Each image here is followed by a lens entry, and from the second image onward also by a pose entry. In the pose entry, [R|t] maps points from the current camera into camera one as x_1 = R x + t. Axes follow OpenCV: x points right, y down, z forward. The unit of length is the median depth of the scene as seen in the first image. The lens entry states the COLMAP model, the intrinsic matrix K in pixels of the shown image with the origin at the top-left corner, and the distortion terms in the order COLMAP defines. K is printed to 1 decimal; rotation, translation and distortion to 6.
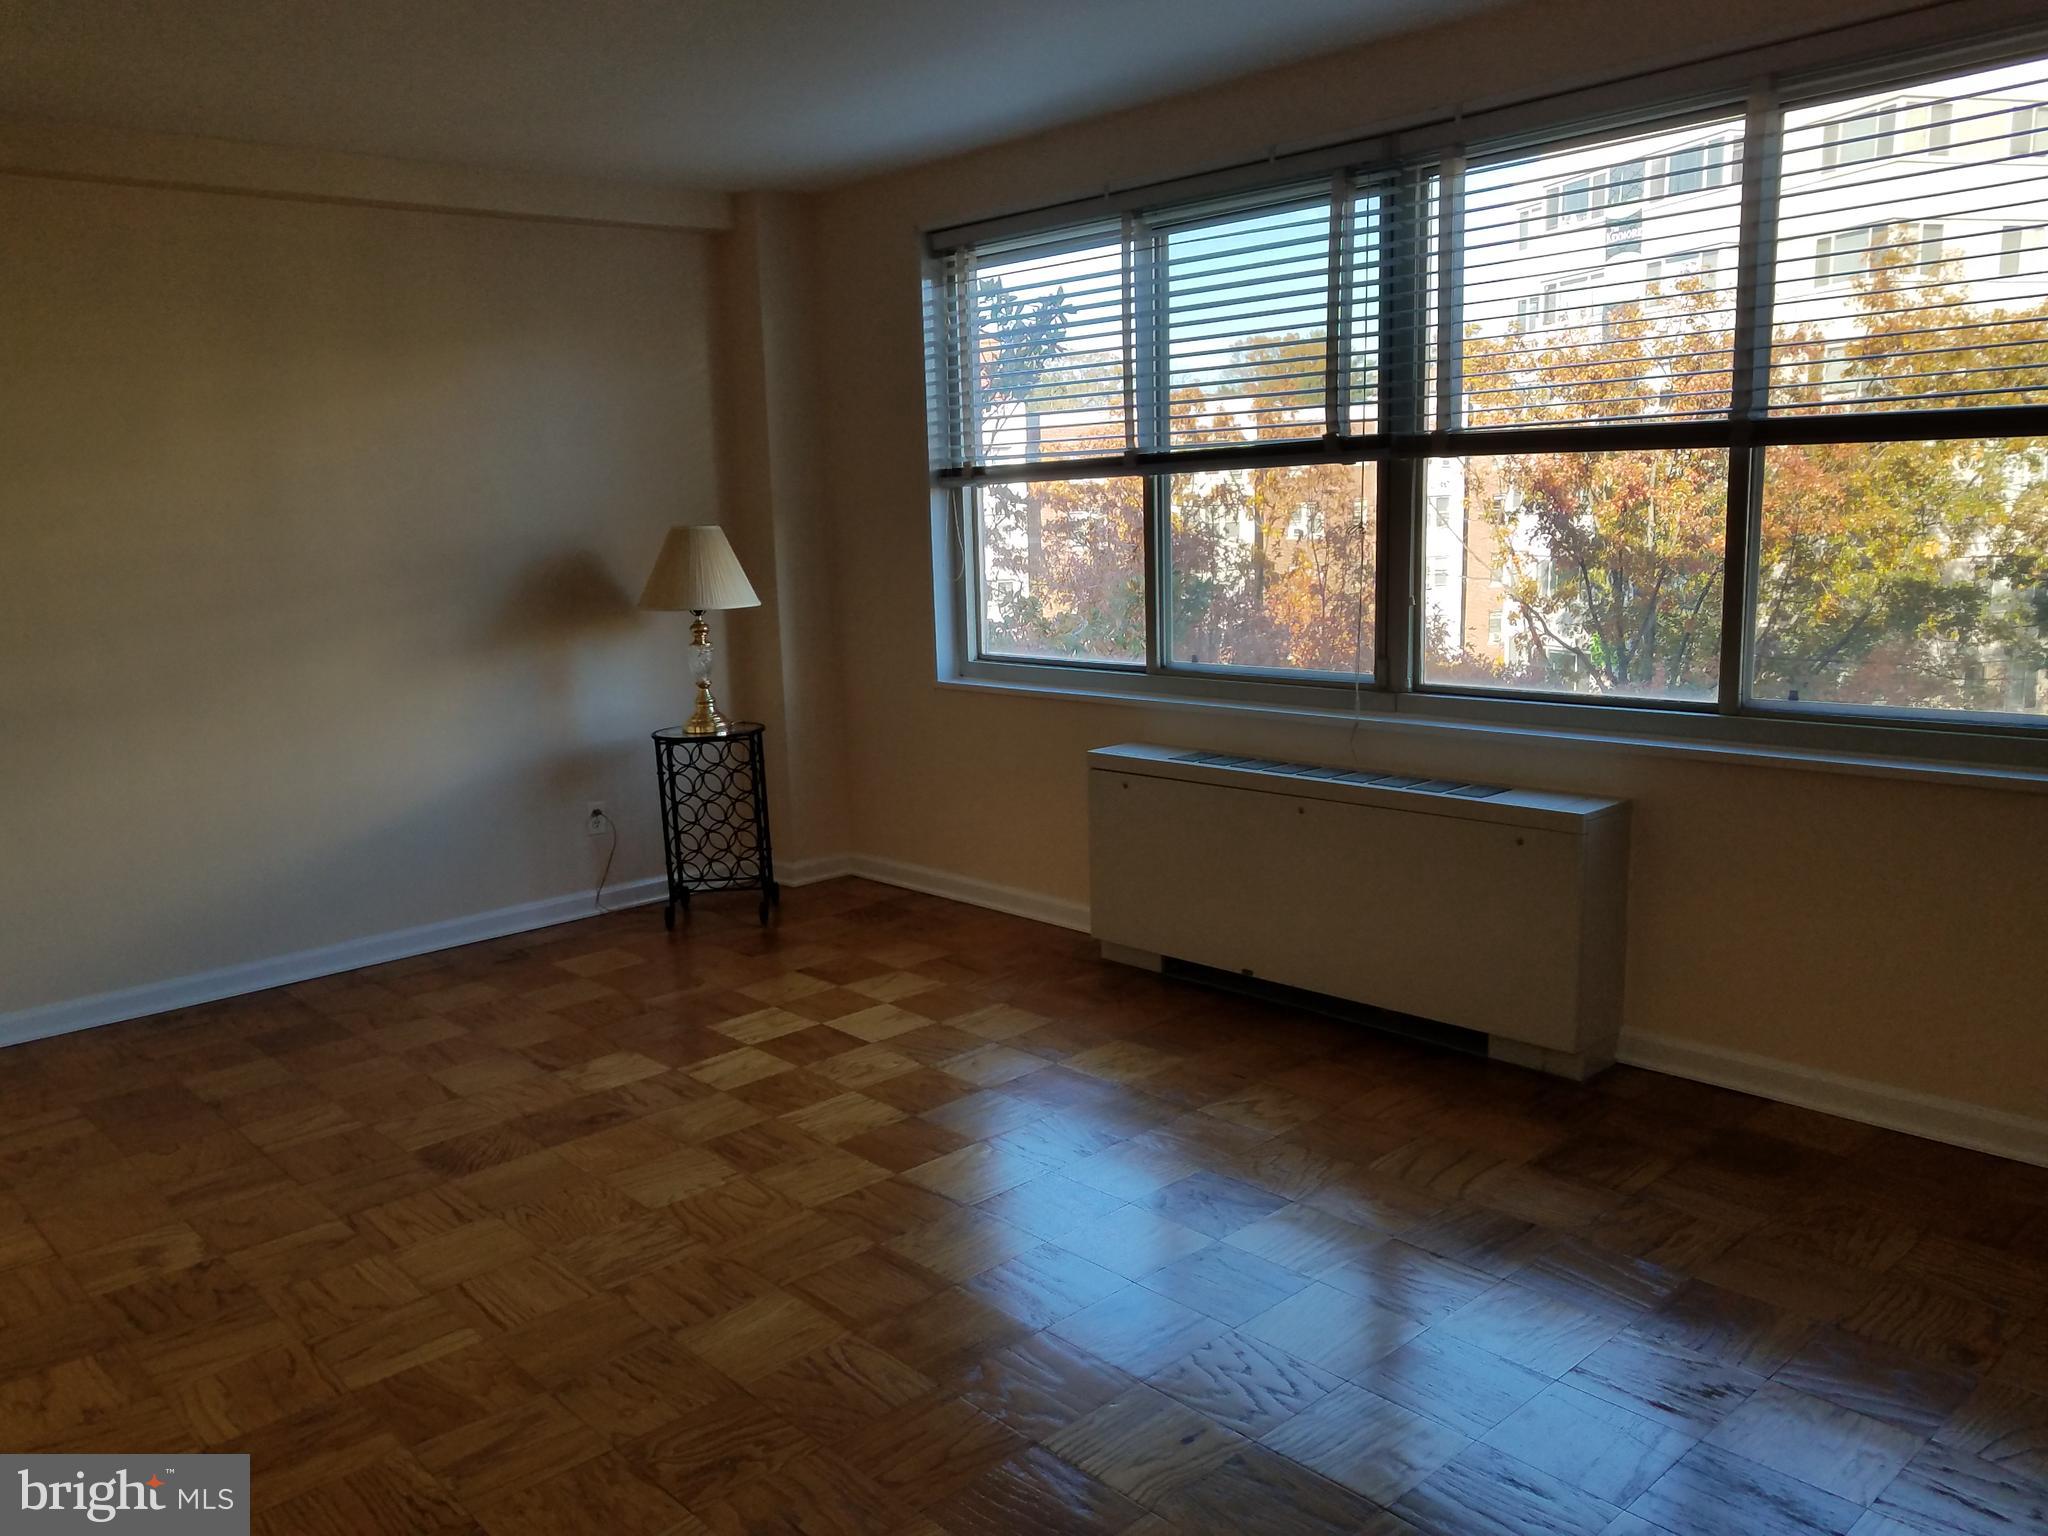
lens RADIAL K [[1586.0, 0, 1024.0], [0, 1586.0, 768.0], [0, 0, 1]] dist [0.023733, -0.041233]
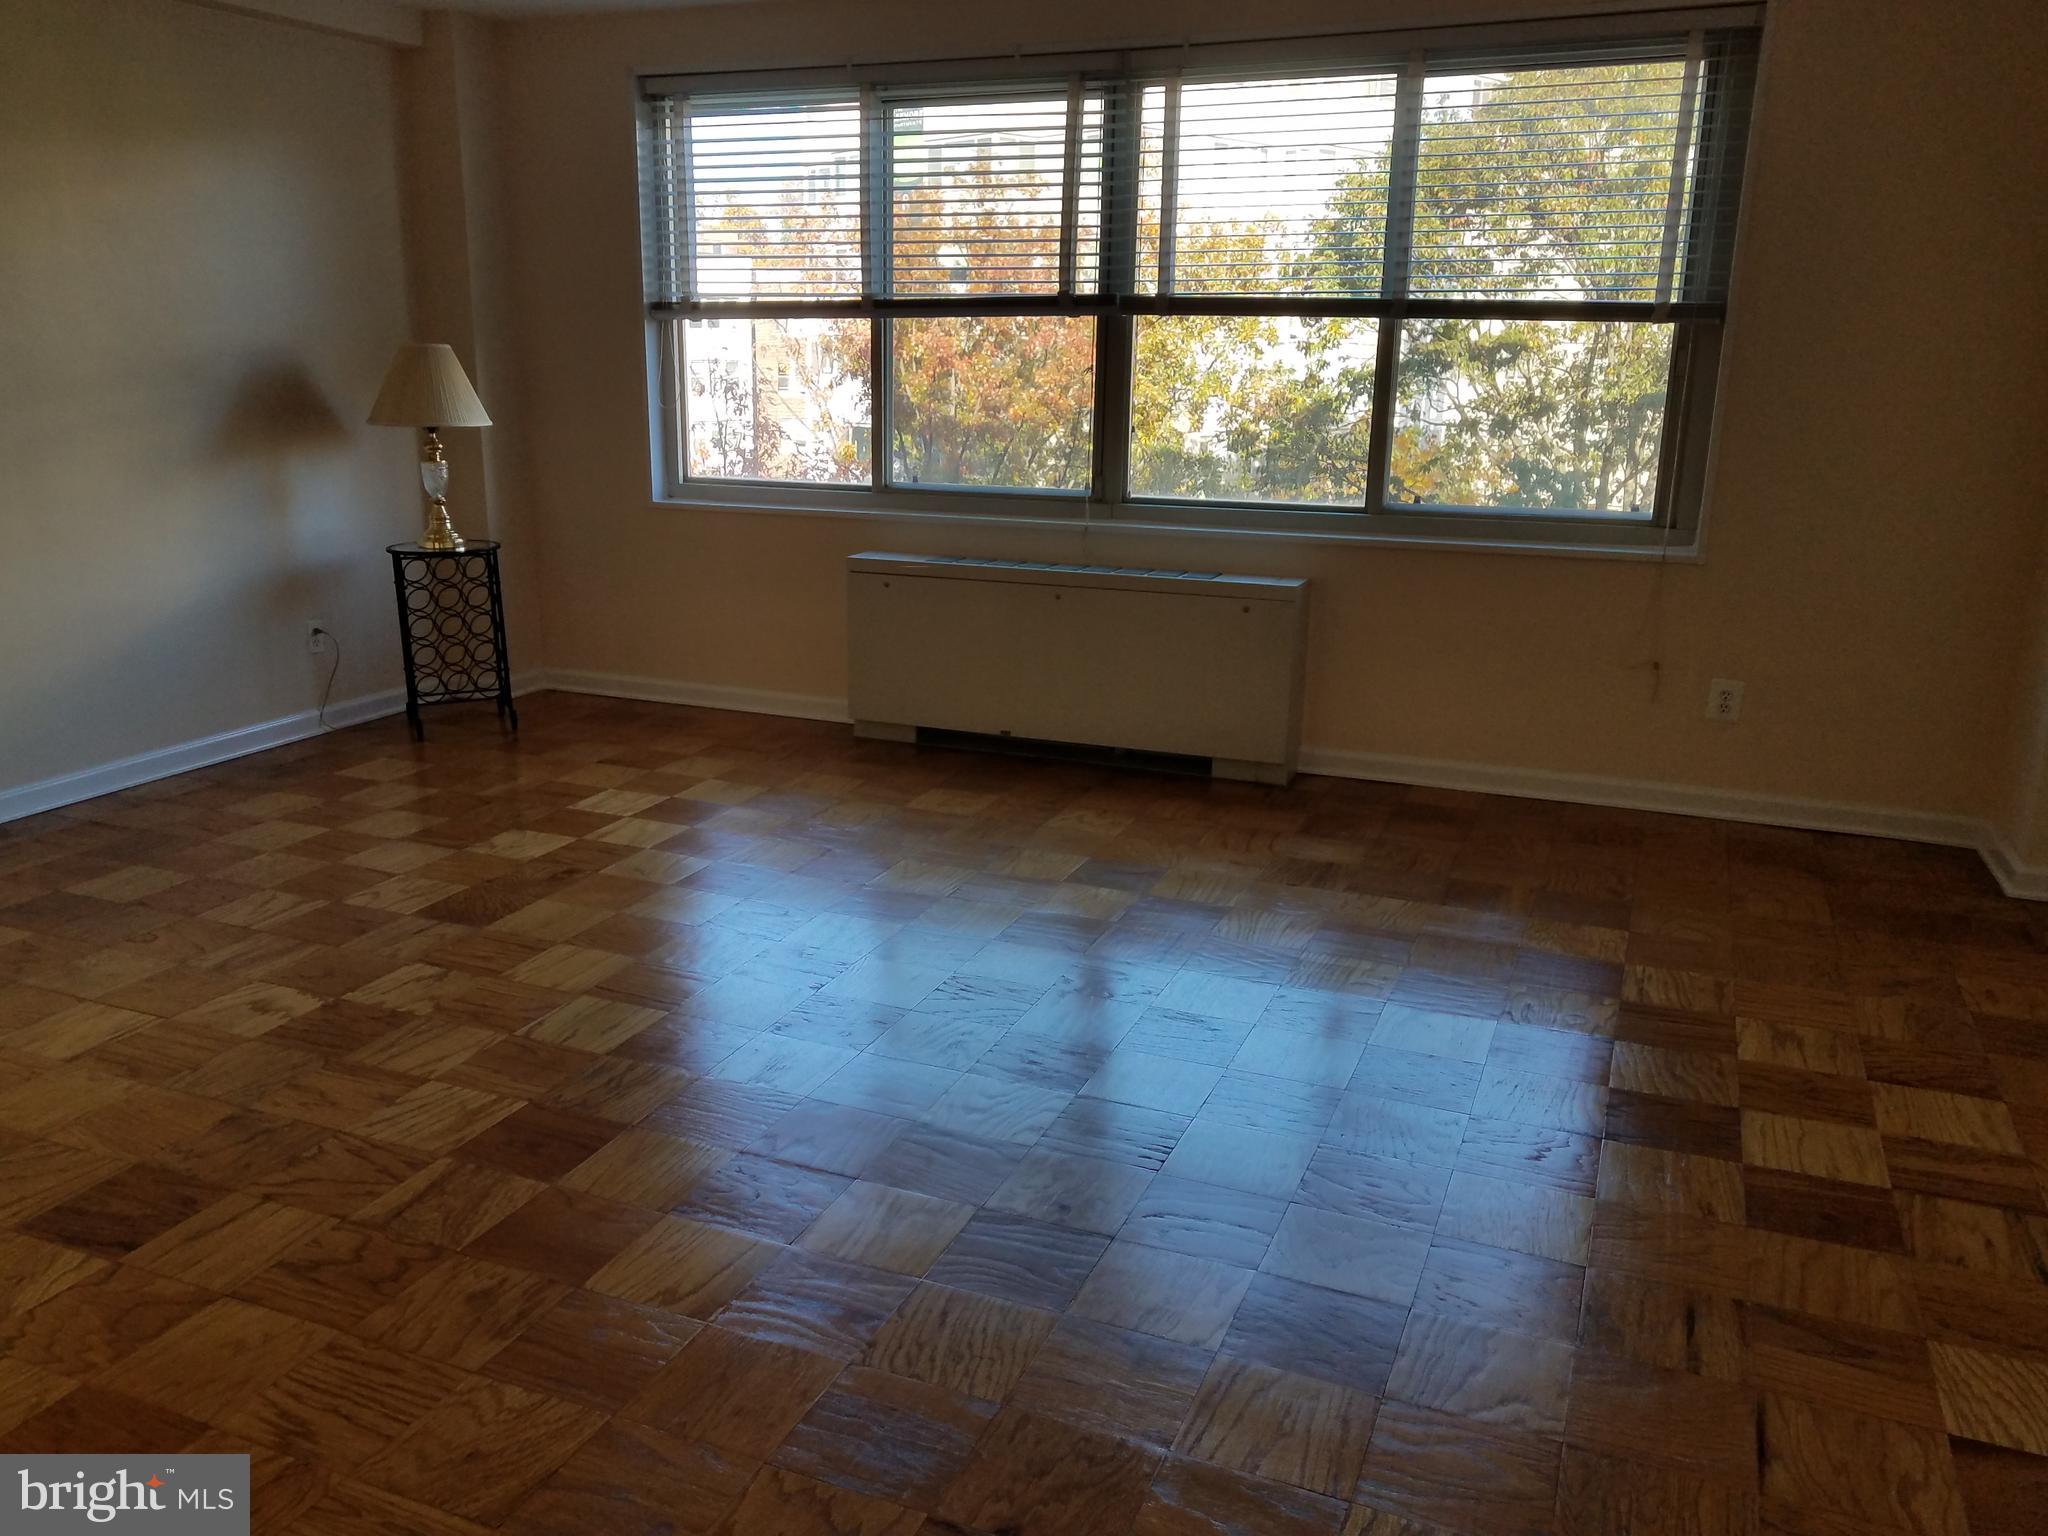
lens RADIAL K [[1572.8, 0, 1024.8], [0, 1572.8, 726.7], [0, 0, 1]] dist [0.026635, -0.000507]
pose [[0.908939, -0.054135, 0.413400, -0.328996], [0.028758, 0.997314, 0.067370, 0.039737], [-0.415936, -0.049346, 0.908054, -0.106855]]
